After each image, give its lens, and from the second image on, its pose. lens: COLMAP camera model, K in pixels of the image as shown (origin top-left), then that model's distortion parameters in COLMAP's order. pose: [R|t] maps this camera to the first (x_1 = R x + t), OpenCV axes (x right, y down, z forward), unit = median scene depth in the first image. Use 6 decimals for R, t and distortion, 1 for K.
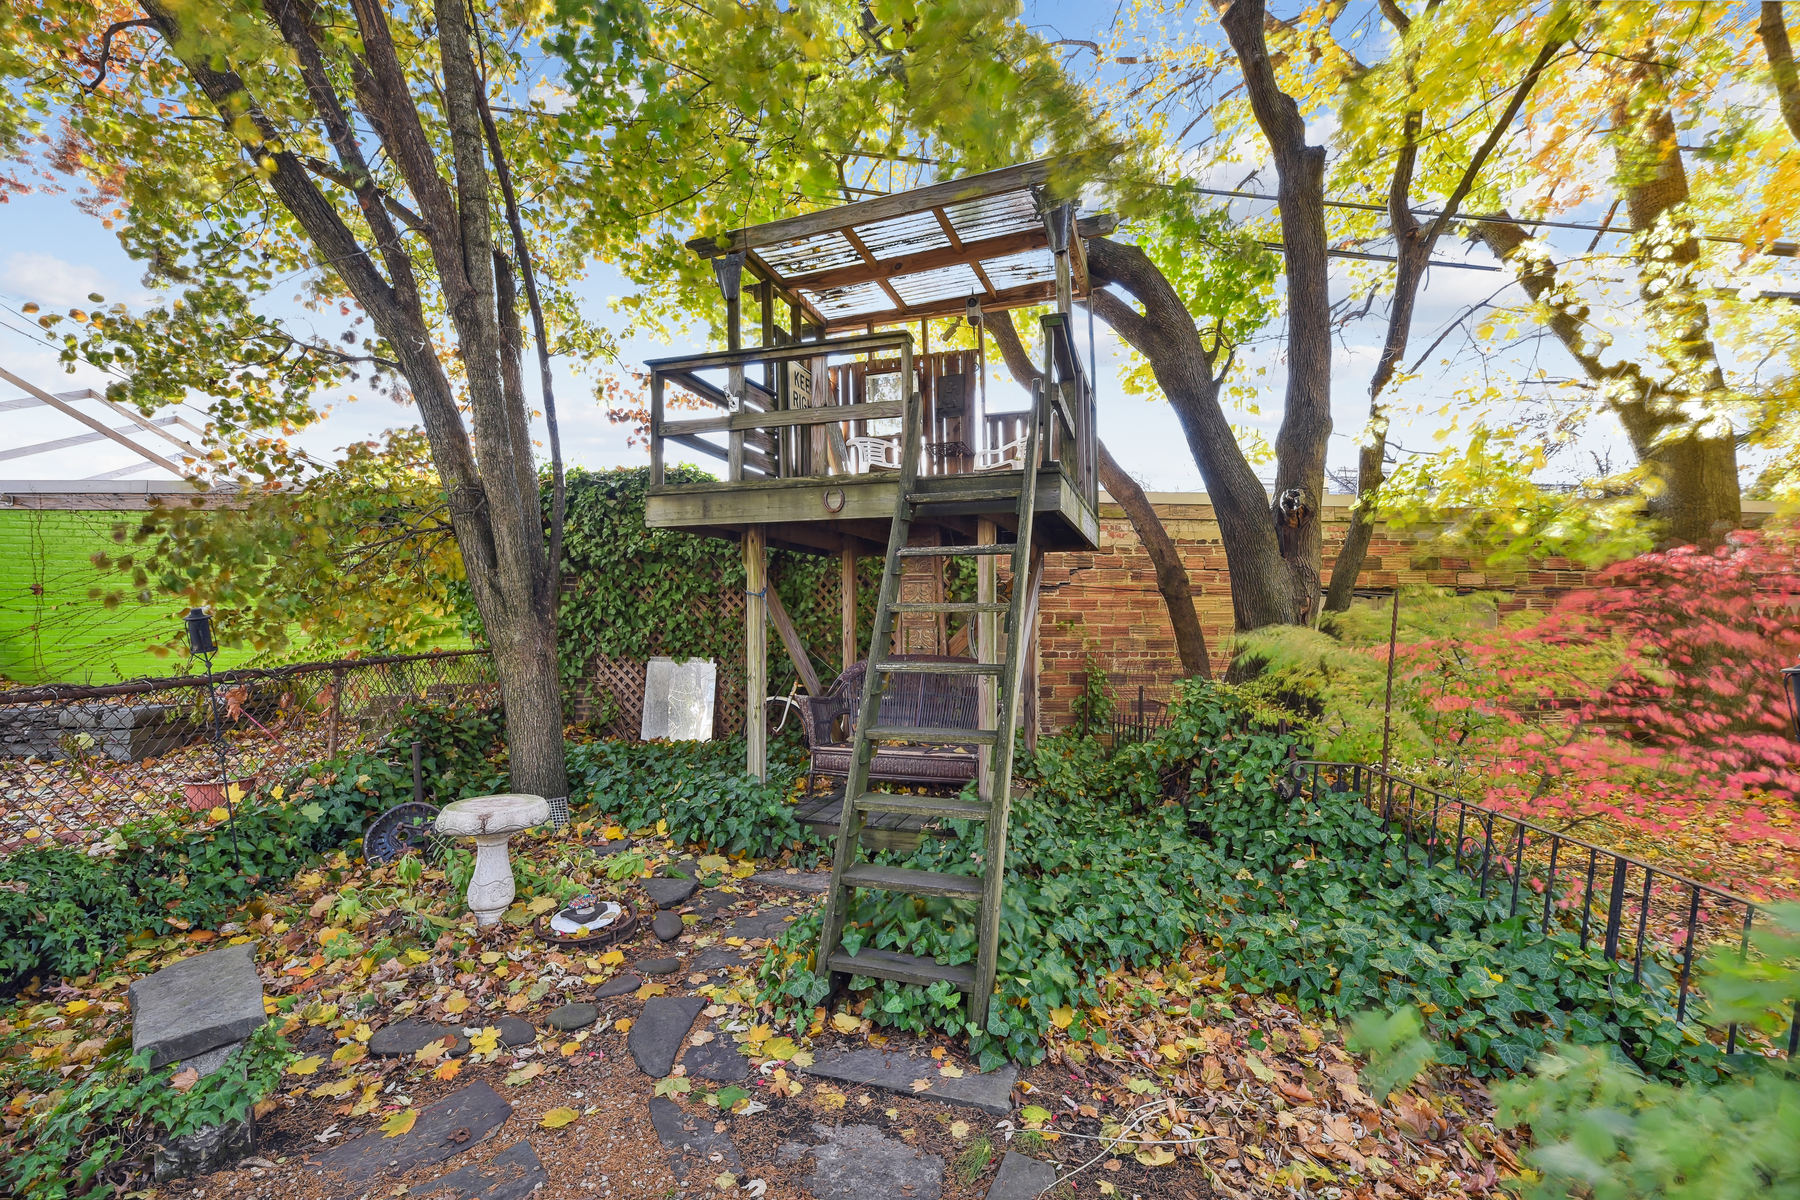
lens RADIAL K [[875.7, 0, 900.0], [0, 875.7, 600.0], [0, 0, 1]] dist [-0.000657, -0.000156]
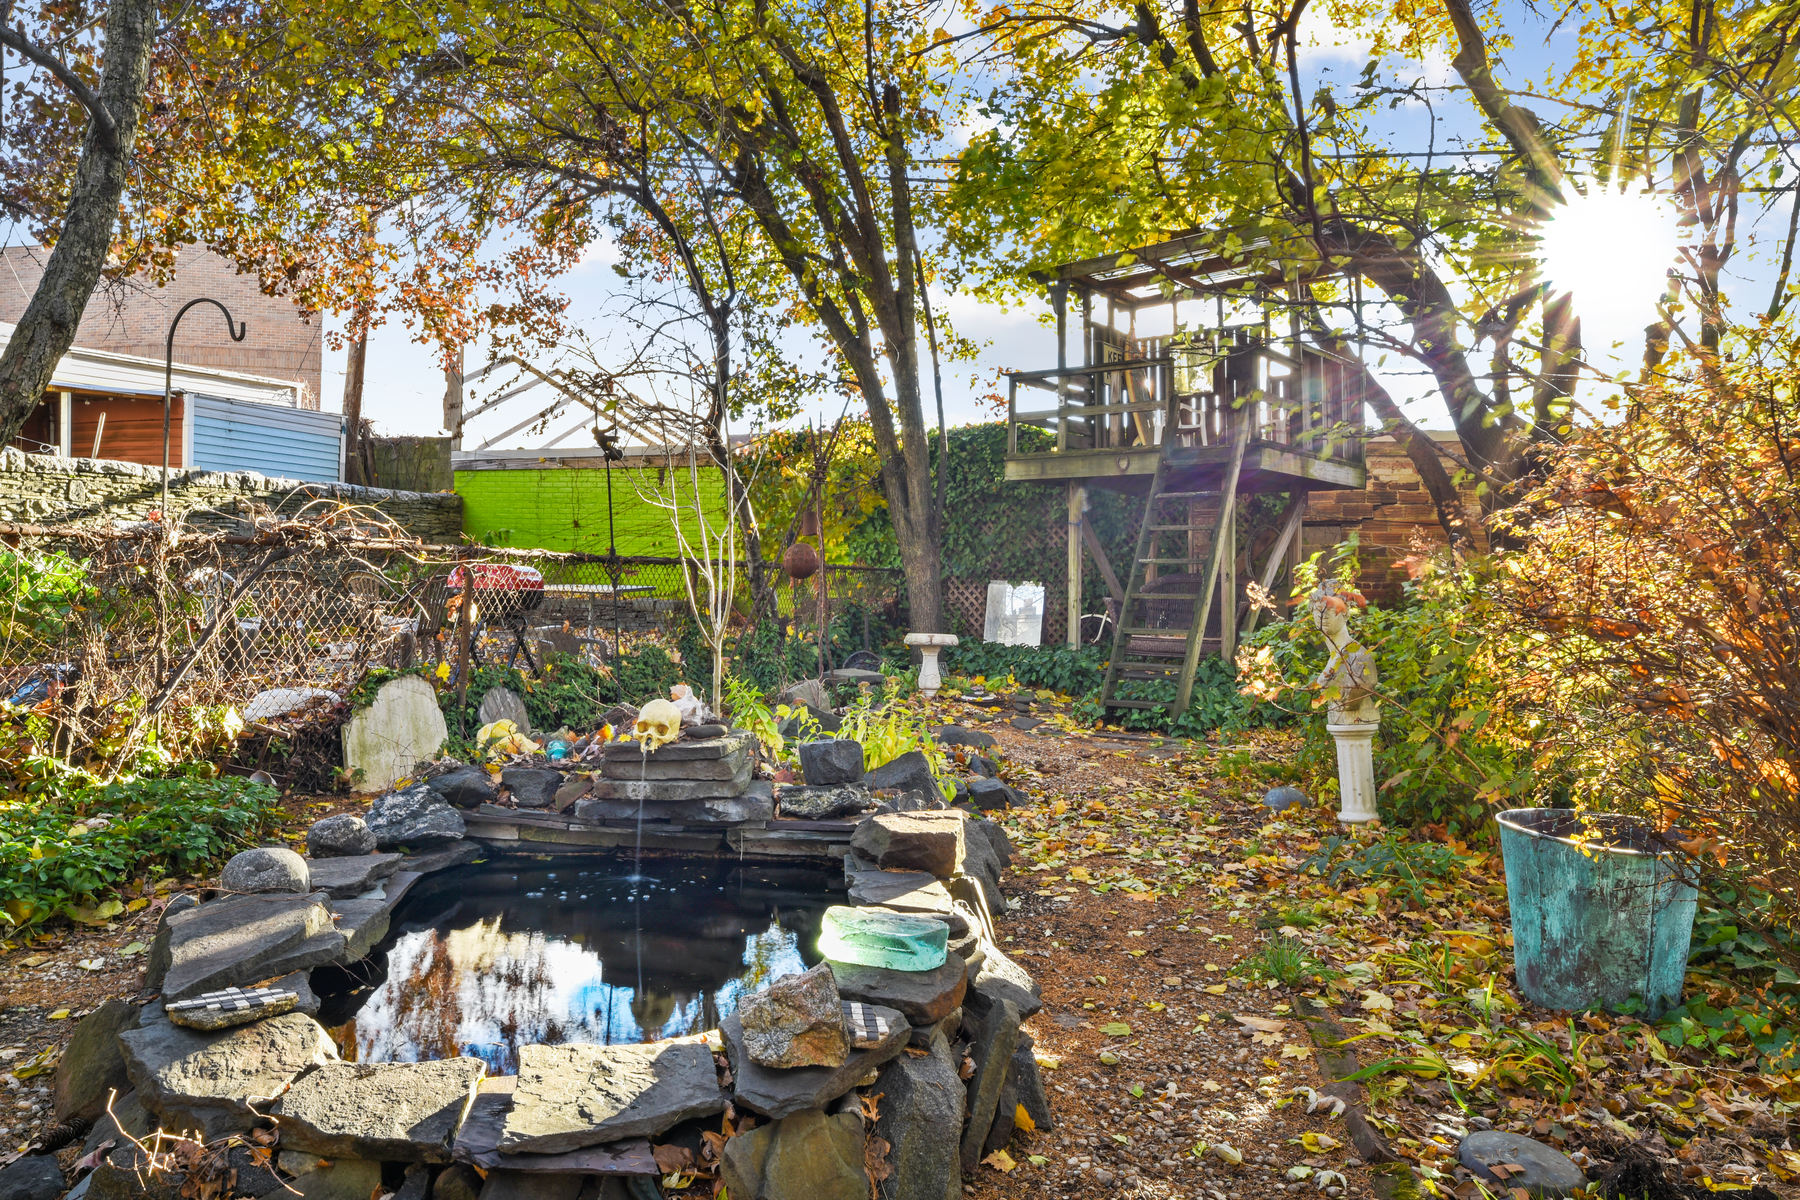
lens RADIAL K [[1209.4, 0, 900.0], [0, 1209.4, 600.0], [0, 0, 1]] dist [-0.000817, -0.000155]
pose [[0.950406, 0.018210, -0.310479, 0.153568], [-0.005818, 0.999151, 0.040793, 0.032512], [0.310959, -0.036964, 0.949704, -0.832660]]
